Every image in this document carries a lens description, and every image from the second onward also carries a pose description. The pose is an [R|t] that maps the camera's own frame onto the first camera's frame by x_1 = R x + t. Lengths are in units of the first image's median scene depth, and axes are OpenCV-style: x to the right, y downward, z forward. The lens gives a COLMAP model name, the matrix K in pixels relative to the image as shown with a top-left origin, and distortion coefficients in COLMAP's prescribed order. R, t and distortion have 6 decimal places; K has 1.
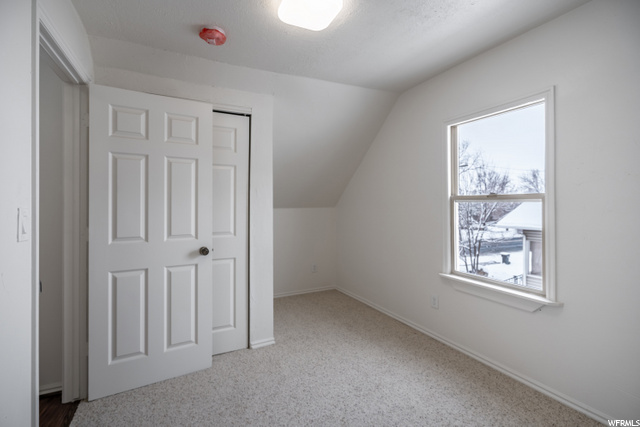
lens RADIAL K [[294.2, 0, 321.9], [0, 294.2, 208.5], [0, 0, 1]] dist [-0.010045, 0.004094]
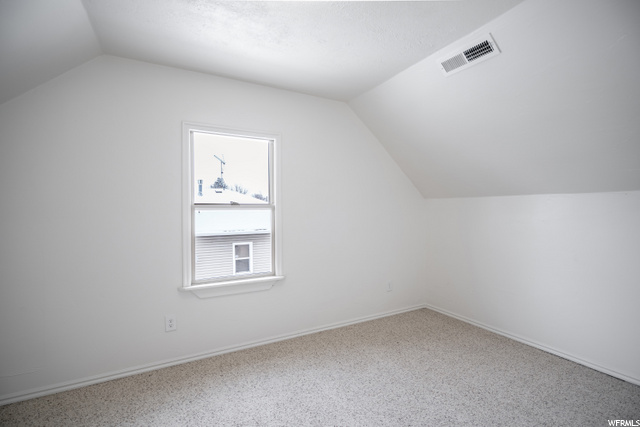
lens RADIAL K [[294.2, 0, 321.9], [0, 294.2, 212.9], [0, 0, 1]] dist [-0.010045, 0.004094]
pose [[-0.026971, -0.009914, 0.999587, -0.602090], [0.019531, 0.999755, 0.010443, -0.015255], [-0.999445, 0.019804, -0.026770, 0.688649]]
